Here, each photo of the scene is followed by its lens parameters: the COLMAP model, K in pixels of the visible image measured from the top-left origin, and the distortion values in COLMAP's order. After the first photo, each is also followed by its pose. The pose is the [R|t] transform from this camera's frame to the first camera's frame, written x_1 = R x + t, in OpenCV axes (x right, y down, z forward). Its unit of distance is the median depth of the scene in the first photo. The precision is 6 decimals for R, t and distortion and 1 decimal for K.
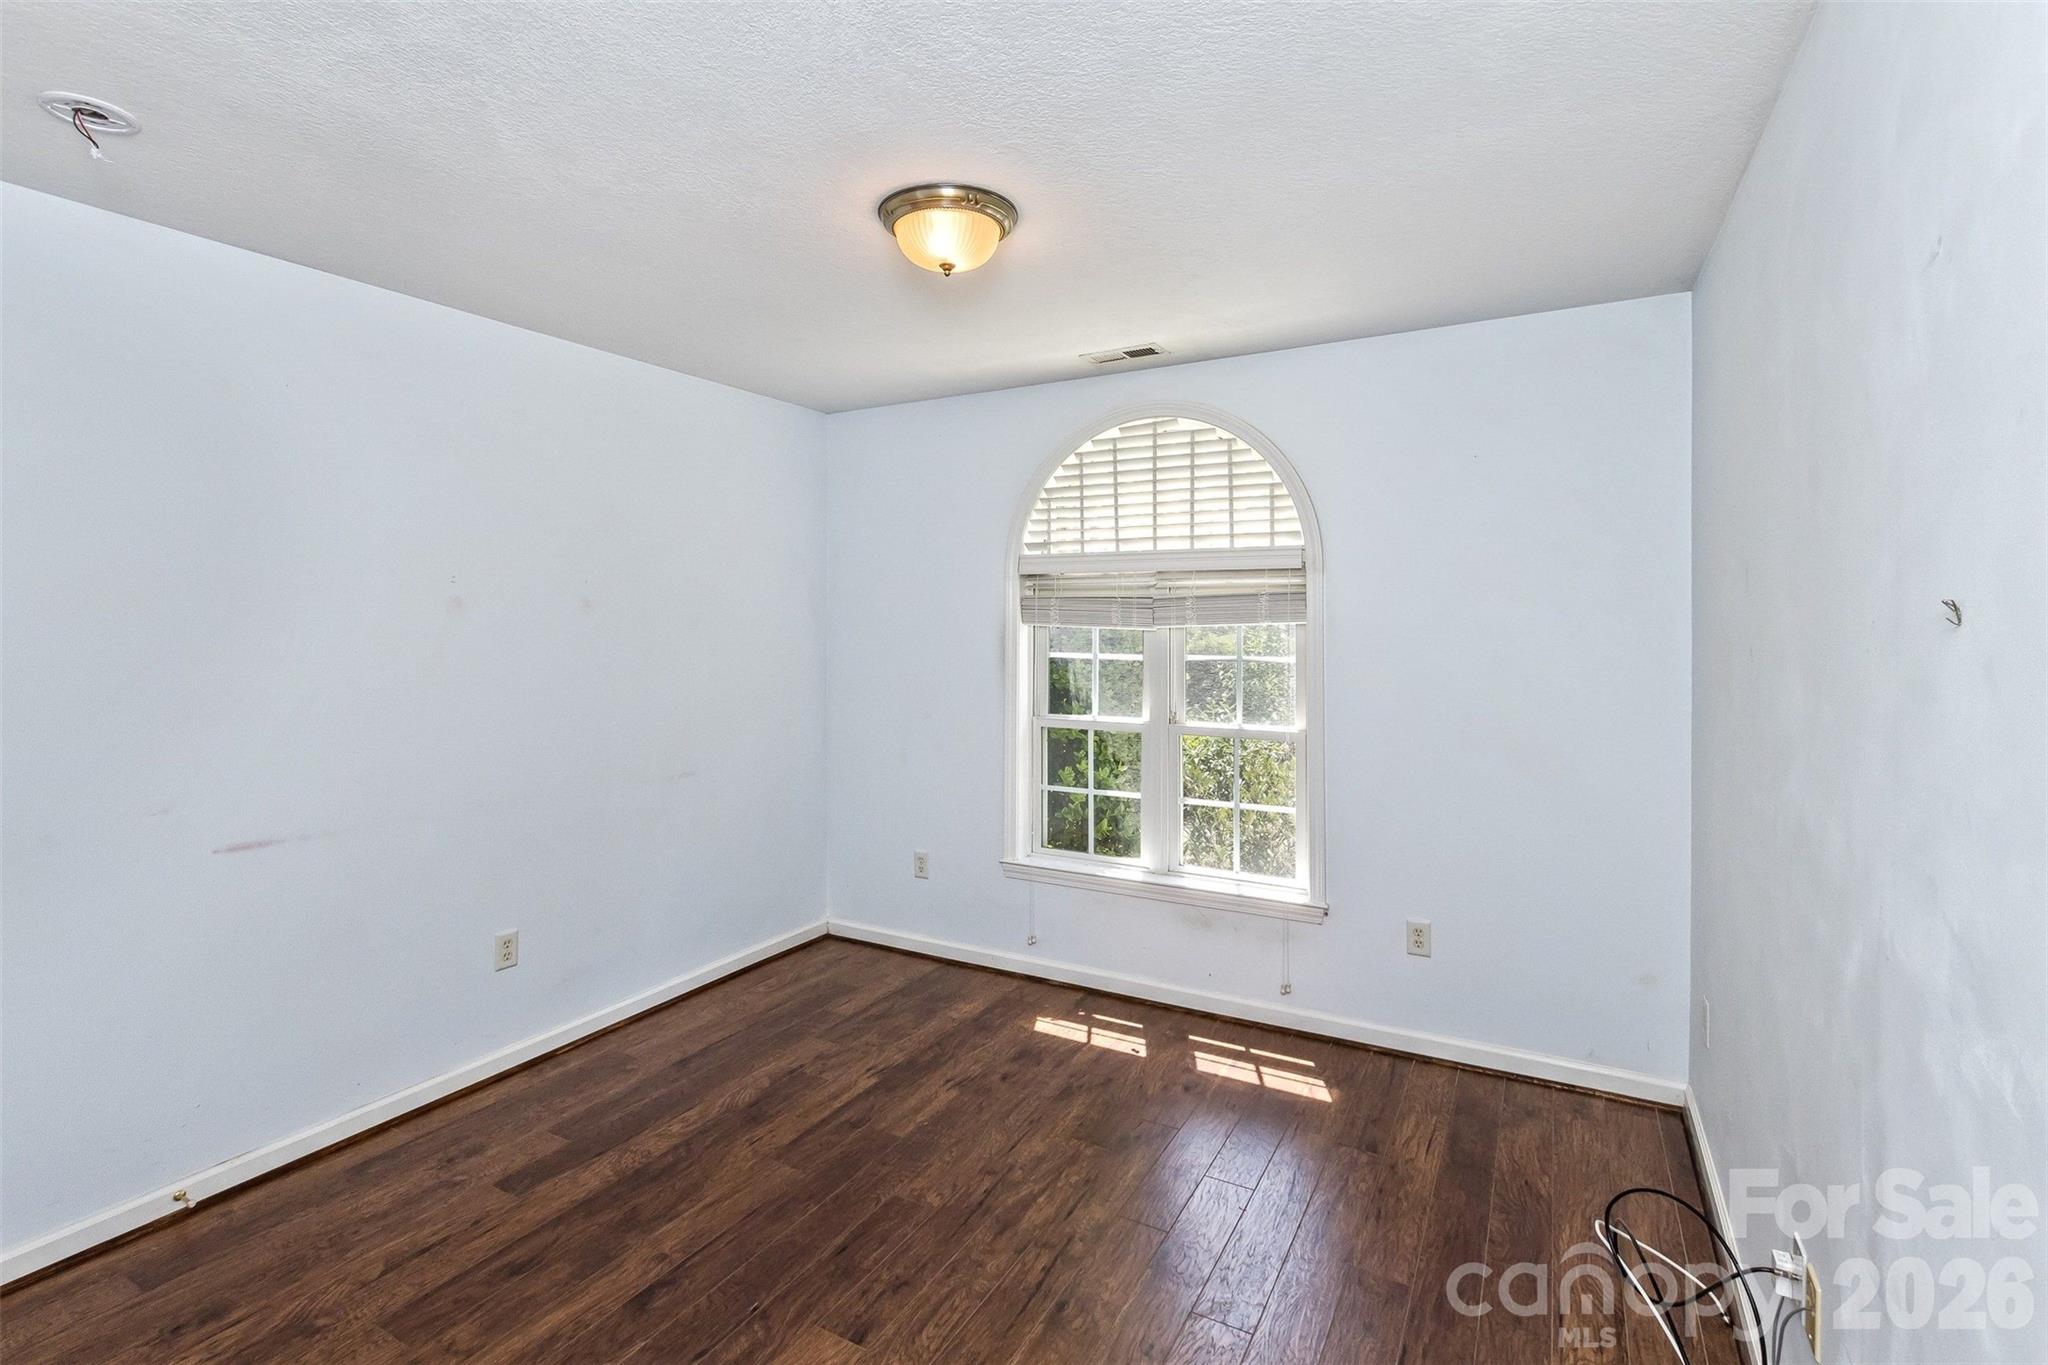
lens RADIAL K [[932.1, 0, 1017.6], [0, 932.1, 643.4], [0, 0, 1]] dist [-0.000910, -0.000112]
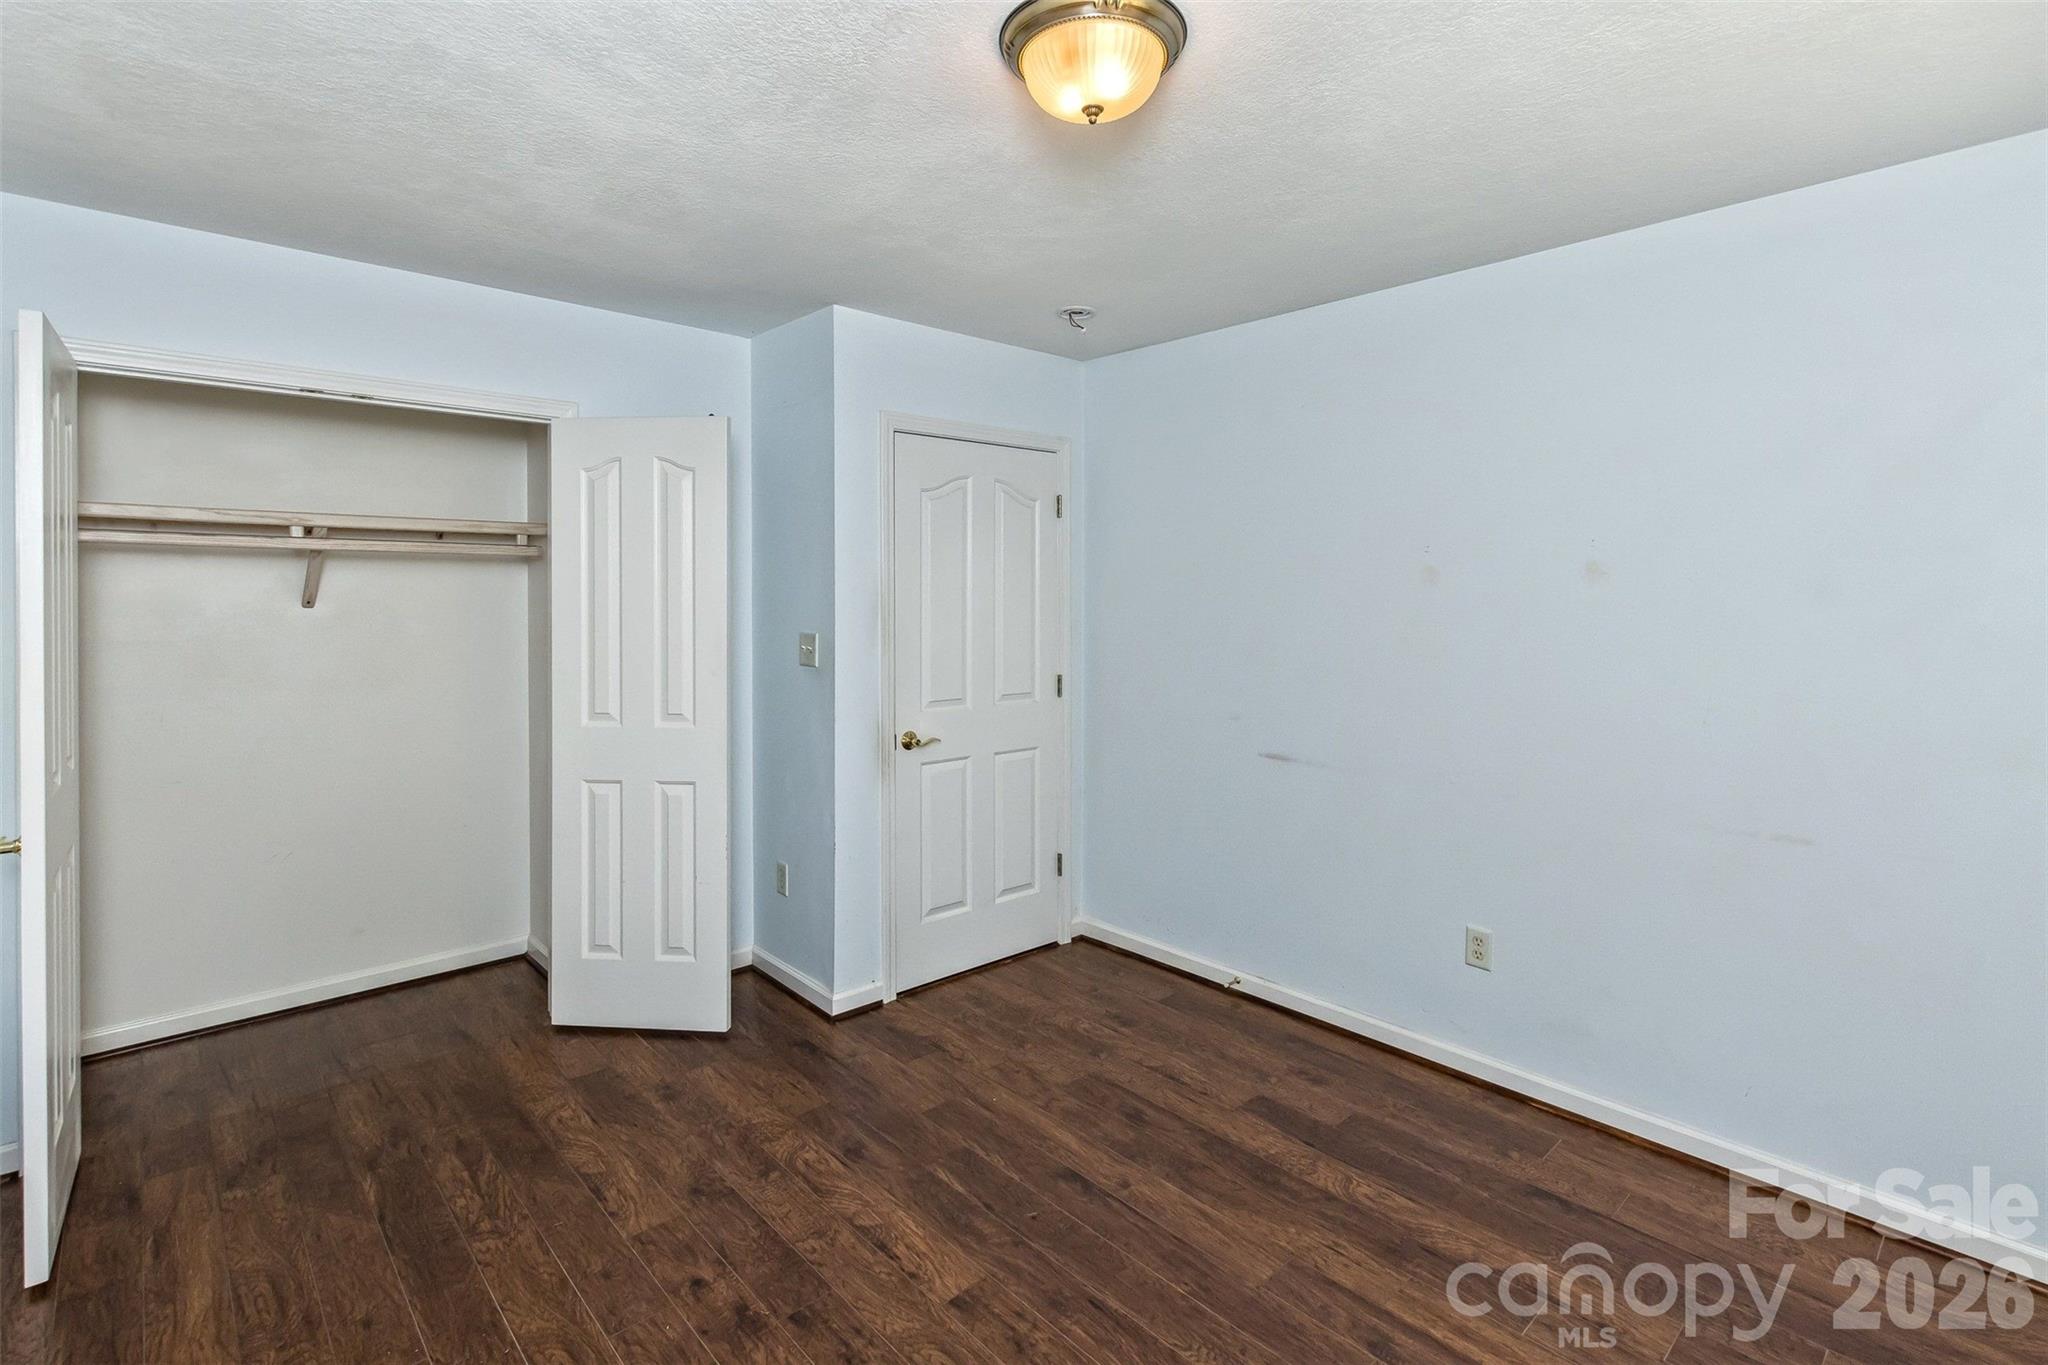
lens RADIAL K [[974.5, 0, 1023.5], [0, 974.5, 604.2], [0, 0, 1]] dist [0.001825, 0.000113]
pose [[-0.309541, 0.009434, -0.950839, 0.646060], [-0.027566, 0.999441, 0.018890, -0.017058], [0.950487, 0.032058, -0.309108, 1.116254]]
